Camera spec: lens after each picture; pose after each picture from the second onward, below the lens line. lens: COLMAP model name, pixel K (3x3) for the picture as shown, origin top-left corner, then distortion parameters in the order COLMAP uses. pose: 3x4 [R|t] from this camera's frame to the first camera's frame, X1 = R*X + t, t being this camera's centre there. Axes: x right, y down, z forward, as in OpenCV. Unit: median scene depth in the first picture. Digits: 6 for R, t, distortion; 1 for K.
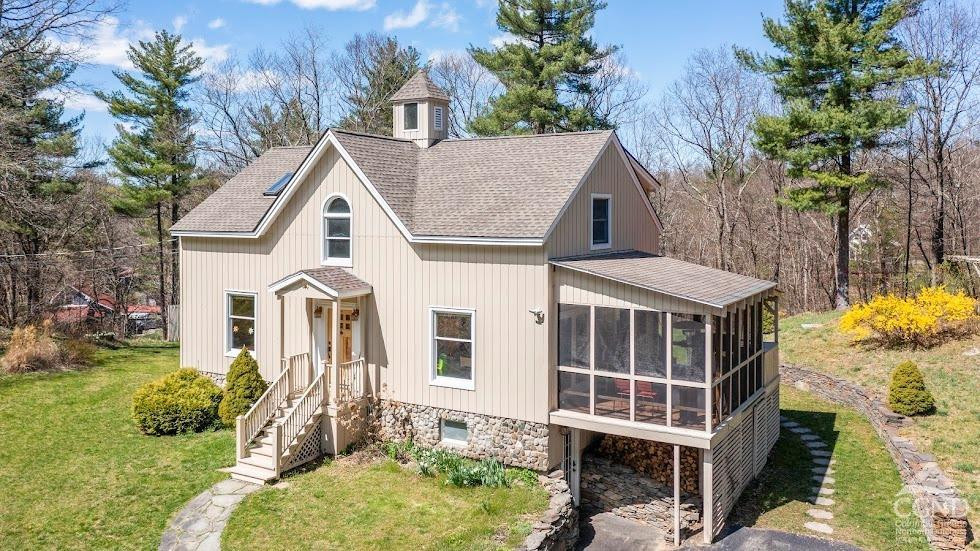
lens RADIAL K [[797.0, 0, 496.6], [0, 797.0, 216.7], [0, 0, 1]] dist [-0.002414, -0.008209]
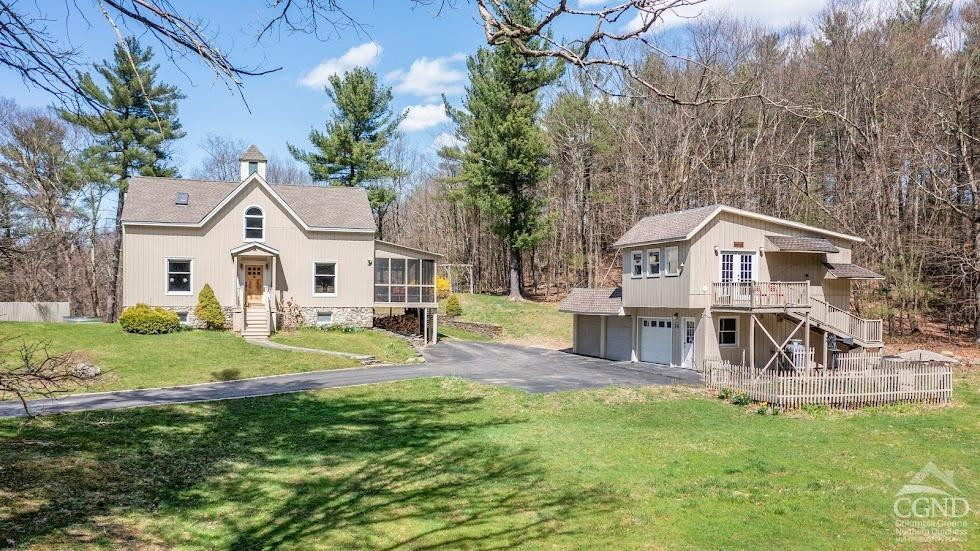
lens RADIAL K [[797.0, 0, 499.5], [0, 797.0, 304.2], [0, 0, 1]] dist [-0.002414, -0.008209]
pose [[0.653998, -0.006042, 0.756472, -1.379830], [0.001833, 0.999978, 0.006402, 0.216683], [-0.756494, -0.002800, 0.653995, -0.789070]]
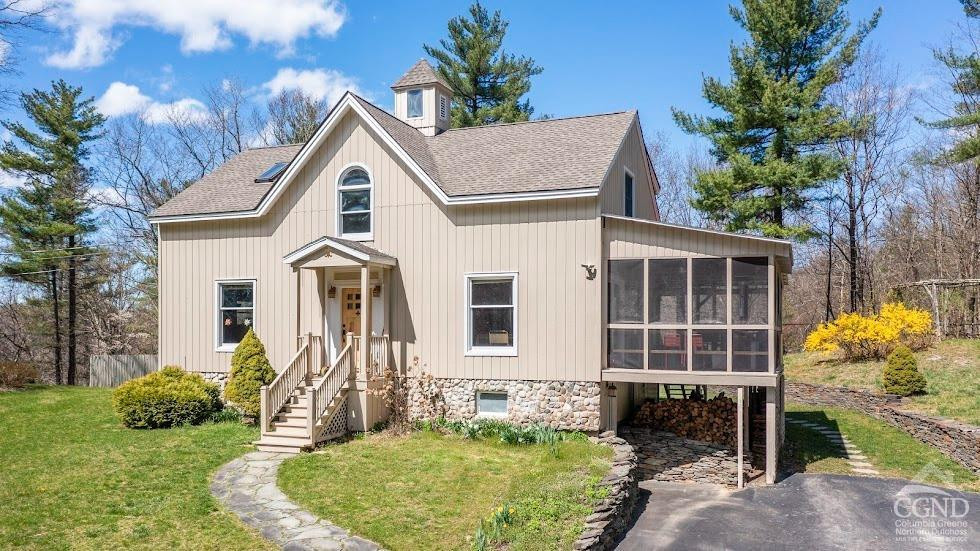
lens RADIAL K [[797.0, 0, 492.1], [0, 797.0, 341.5], [0, 0, 1]] dist [-0.002414, -0.008209]
pose [[0.987922, -0.000782, 0.154949, -0.198925], [0.001135, 0.999997, -0.002187, 0.195016], [-0.154946, 0.002336, 0.987920, 0.052206]]
